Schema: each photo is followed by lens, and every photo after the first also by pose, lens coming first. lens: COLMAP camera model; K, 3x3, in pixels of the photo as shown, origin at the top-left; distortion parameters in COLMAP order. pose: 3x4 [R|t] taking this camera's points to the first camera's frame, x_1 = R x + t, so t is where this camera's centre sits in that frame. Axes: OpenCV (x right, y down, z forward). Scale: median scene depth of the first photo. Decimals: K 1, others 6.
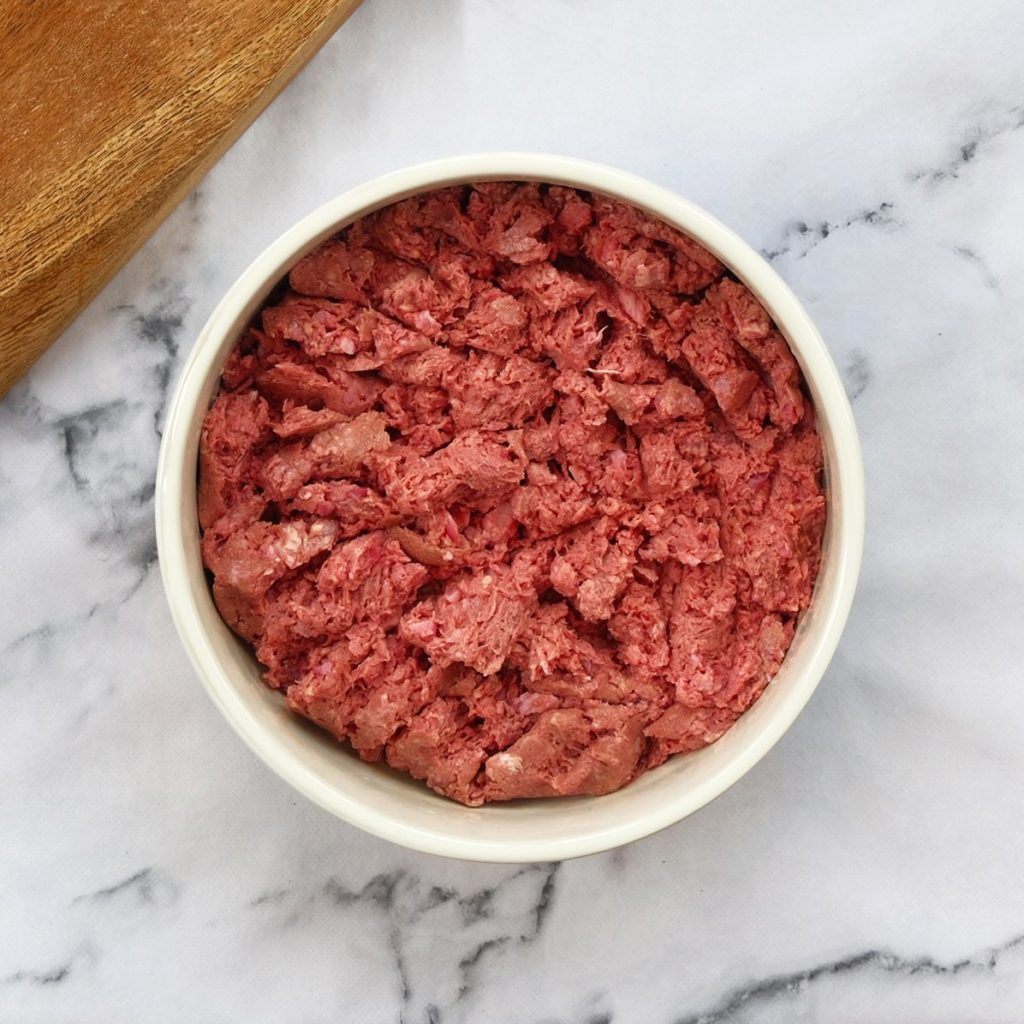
lens RADIAL K [[1534.4, 0, 537.7], [0, 1534.4, 327.4], [0, 0, 1]] dist [-0.007877, 0.005936]
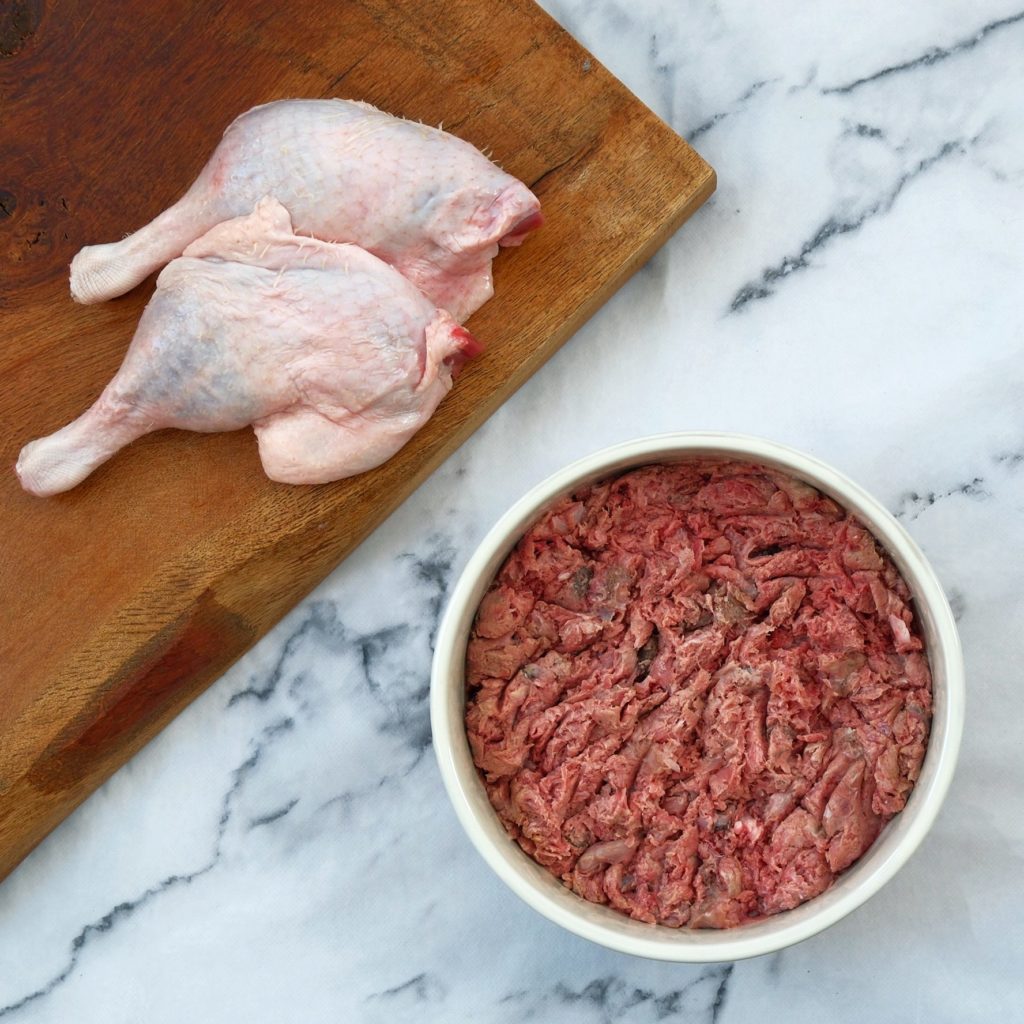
lens RADIAL K [[1573.9, 0, 713.6], [0, 1573.9, 555.5], [0, 0, 1]] dist [-0.001361, 0.021100]
pose [[0.999993, 0.003664, -0.000970, -0.000288], [-0.003681, 0.999833, -0.017903, 0.010897], [0.000904, 0.017906, 0.999839, -0.378856]]
